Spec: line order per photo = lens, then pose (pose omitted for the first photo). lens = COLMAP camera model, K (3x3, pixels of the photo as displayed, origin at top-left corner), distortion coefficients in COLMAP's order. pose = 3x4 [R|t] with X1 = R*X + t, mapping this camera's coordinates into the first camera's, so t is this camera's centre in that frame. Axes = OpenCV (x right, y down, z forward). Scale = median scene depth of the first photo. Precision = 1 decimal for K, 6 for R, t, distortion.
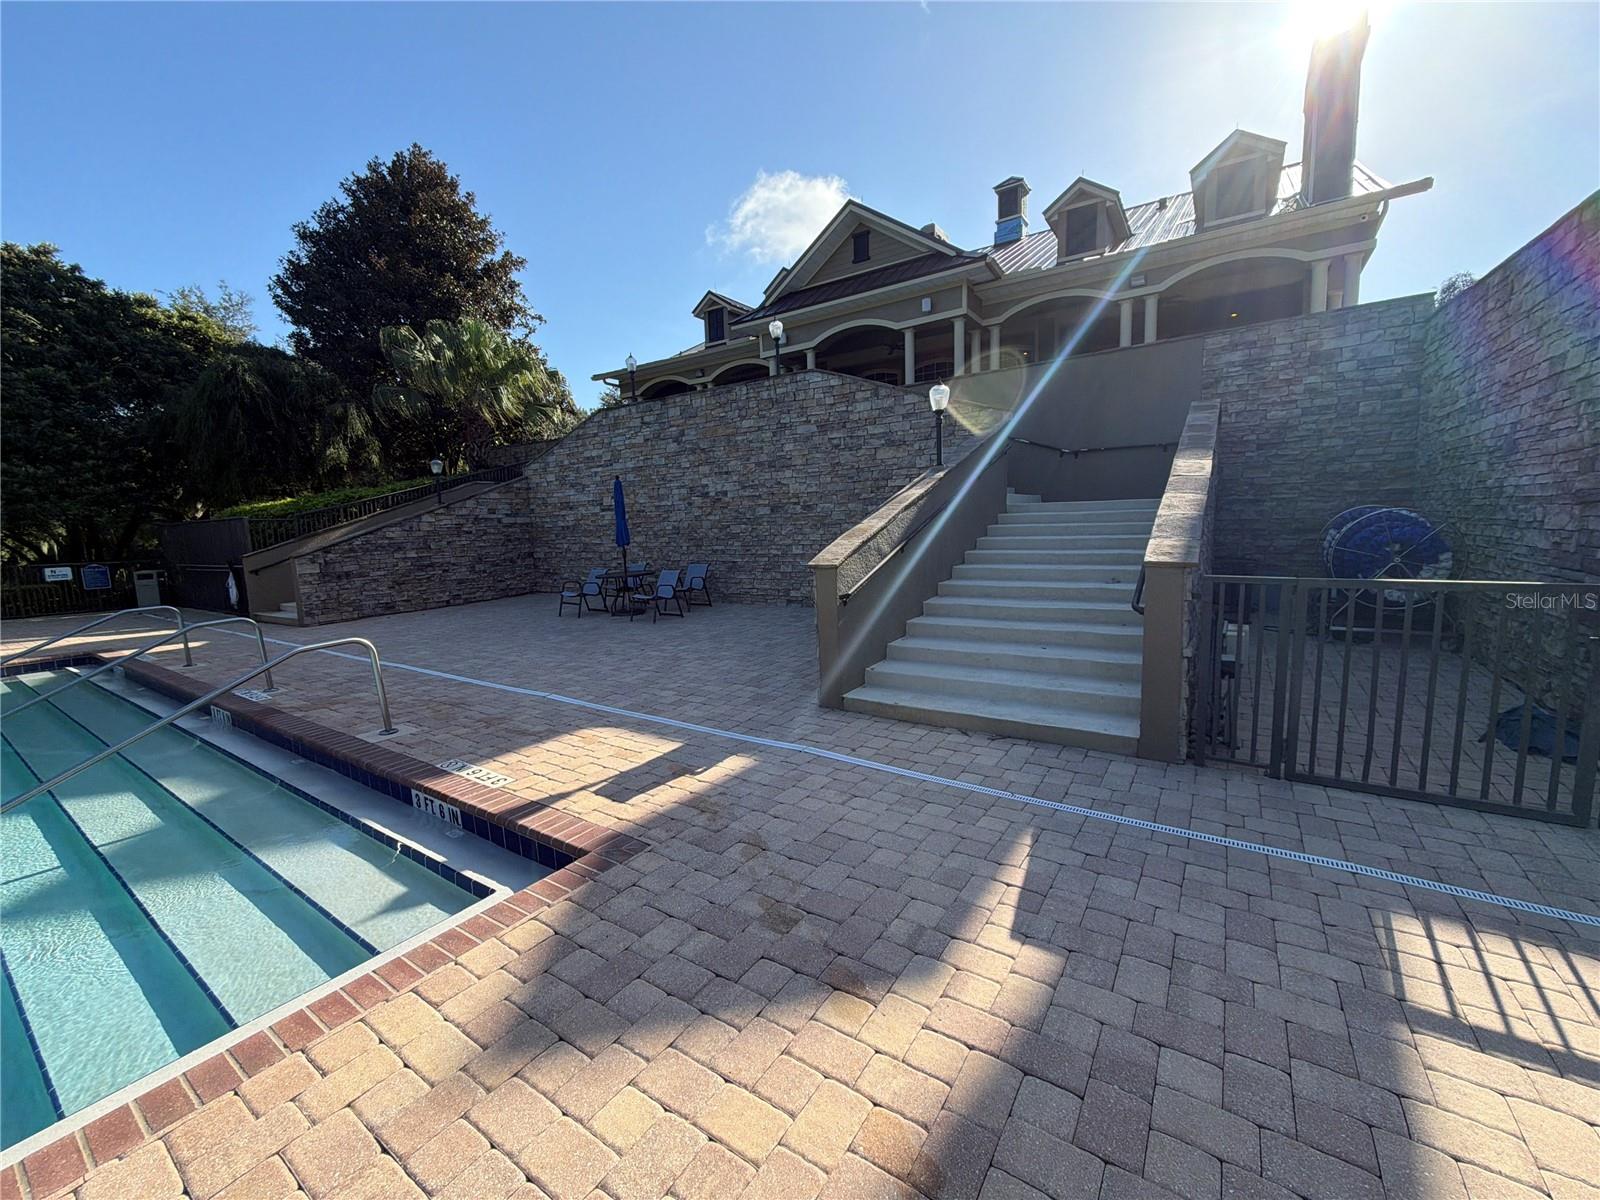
lens RADIAL K [[631.2, 0, 799.5], [0, 631.2, 598.8], [0, 0, 1]] dist [0.001876, -0.000652]
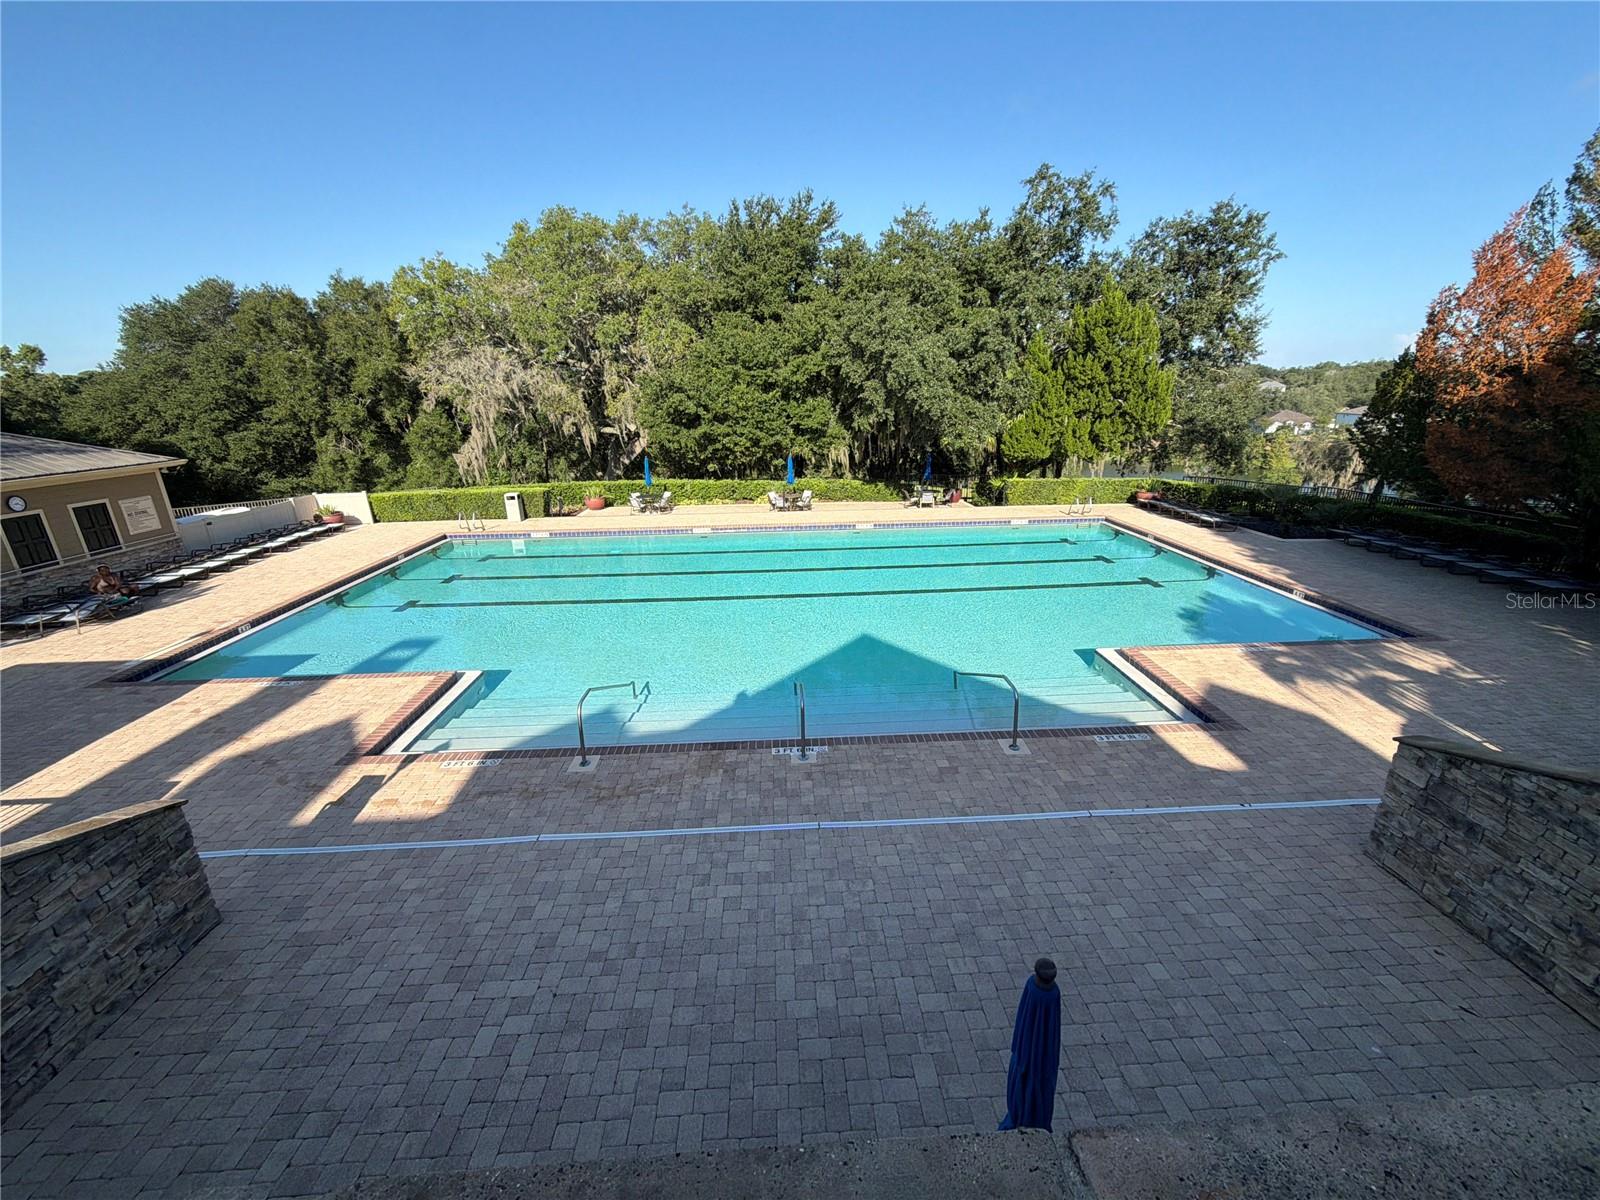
lens RADIAL K [[631.2, 0, 794.7], [0, 631.2, 607.0], [0, 0, 1]] dist [0.001876, -0.000652]
pose [[-0.799070, 0.238517, -0.551903, -0.273254], [-0.033026, 0.899146, 0.436402, -0.789640], [0.600330, 0.366943, -0.710603, 2.145756]]
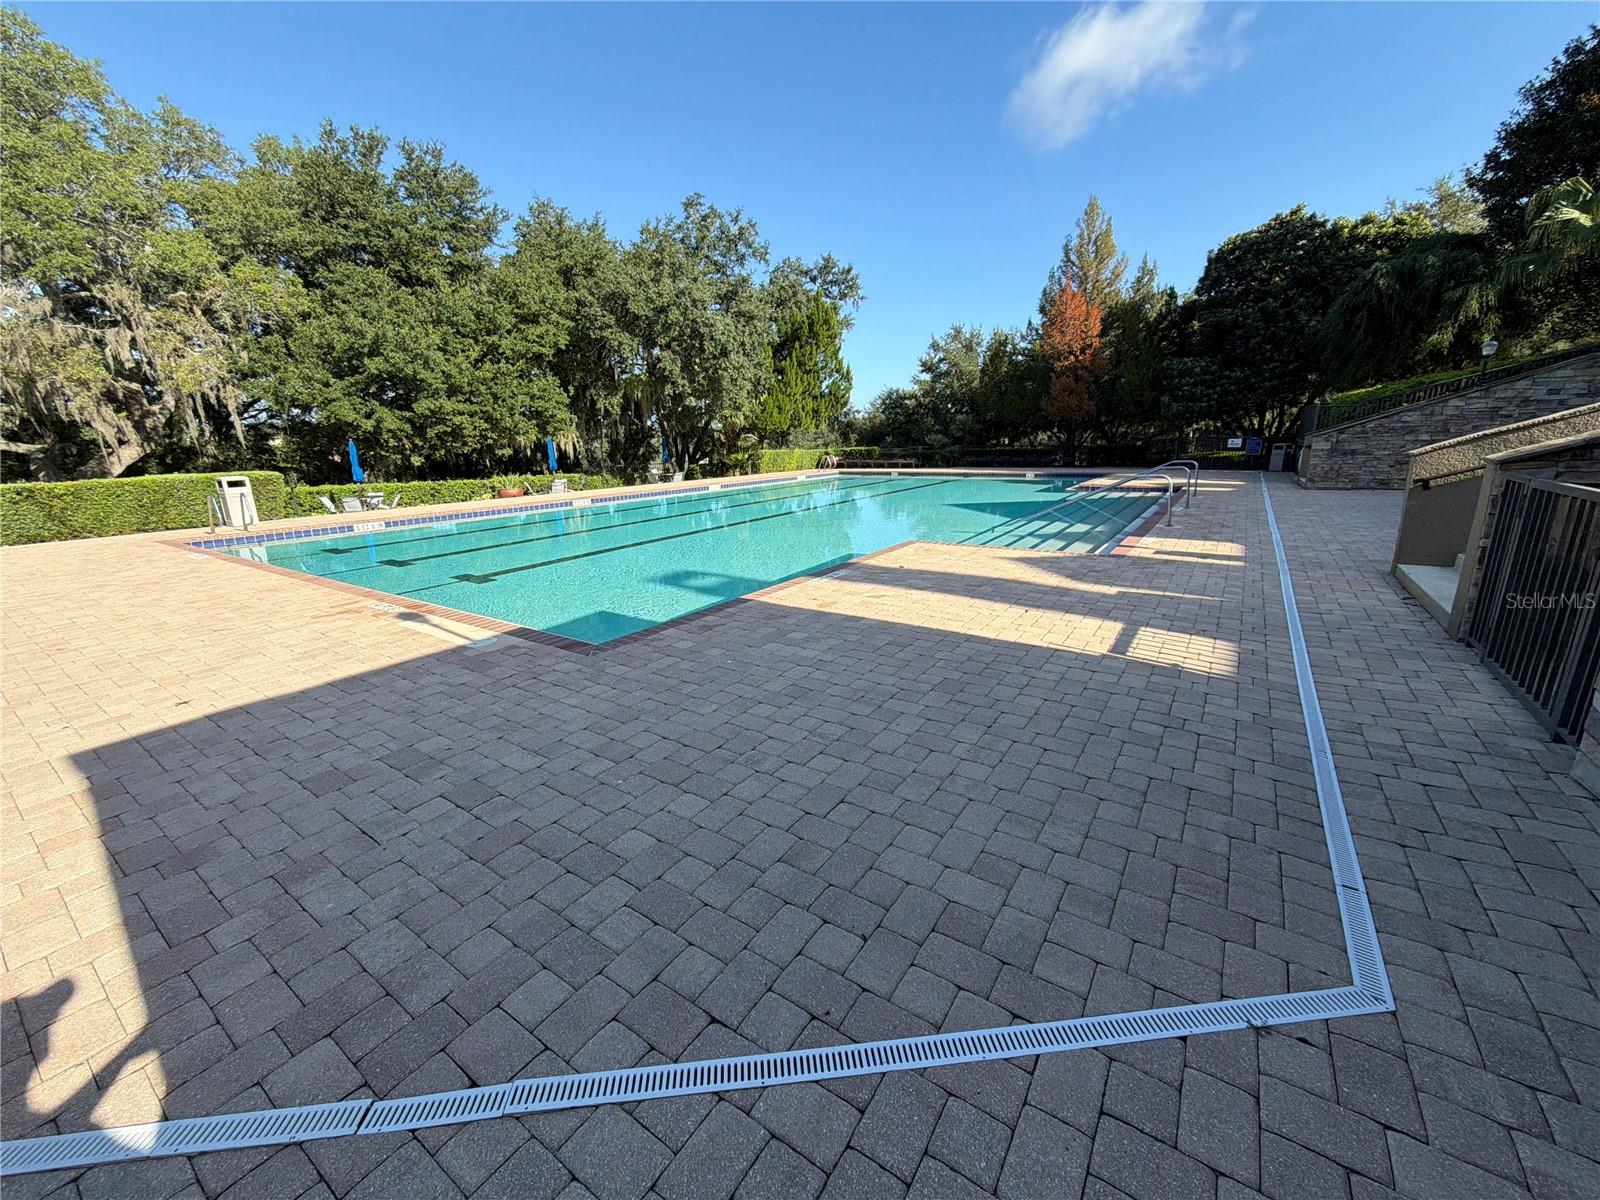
lens RADIAL K [[631.2, 0, 809.1], [0, 631.2, 600.8], [0, 0, 1]] dist [0.001876, -0.000652]
pose [[-0.001019, 0.282856, -0.959162, 1.208885], [-0.099894, 0.954336, 0.281539, -0.005170], [0.994998, 0.096101, 0.027283, -0.131951]]
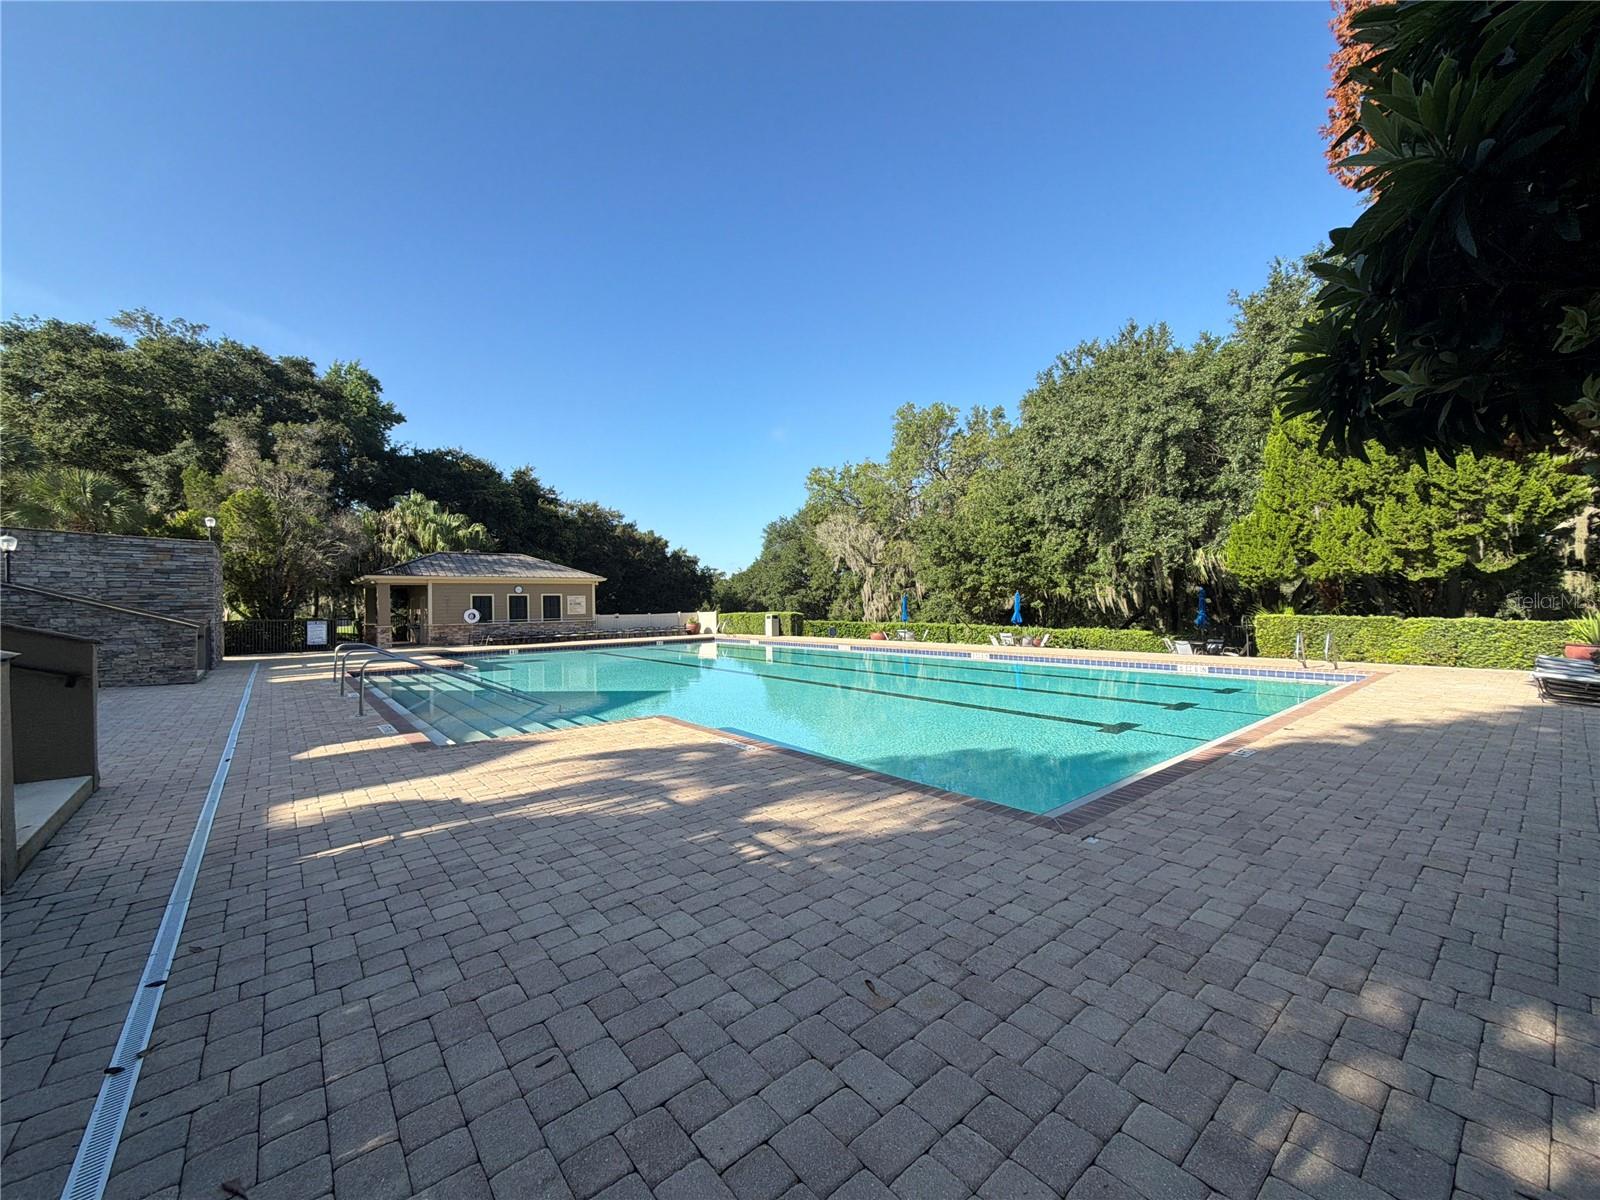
lens RADIAL K [[631.2, 0, 805.1], [0, 631.2, 604.9], [0, 0, 1]] dist [0.001876, -0.000652]
pose [[-0.959935, 0.049454, 0.275824, -3.070035], [0.083914, 0.989866, 0.114562, -0.221410], [-0.267363, 0.133117, -0.954357, 2.749551]]
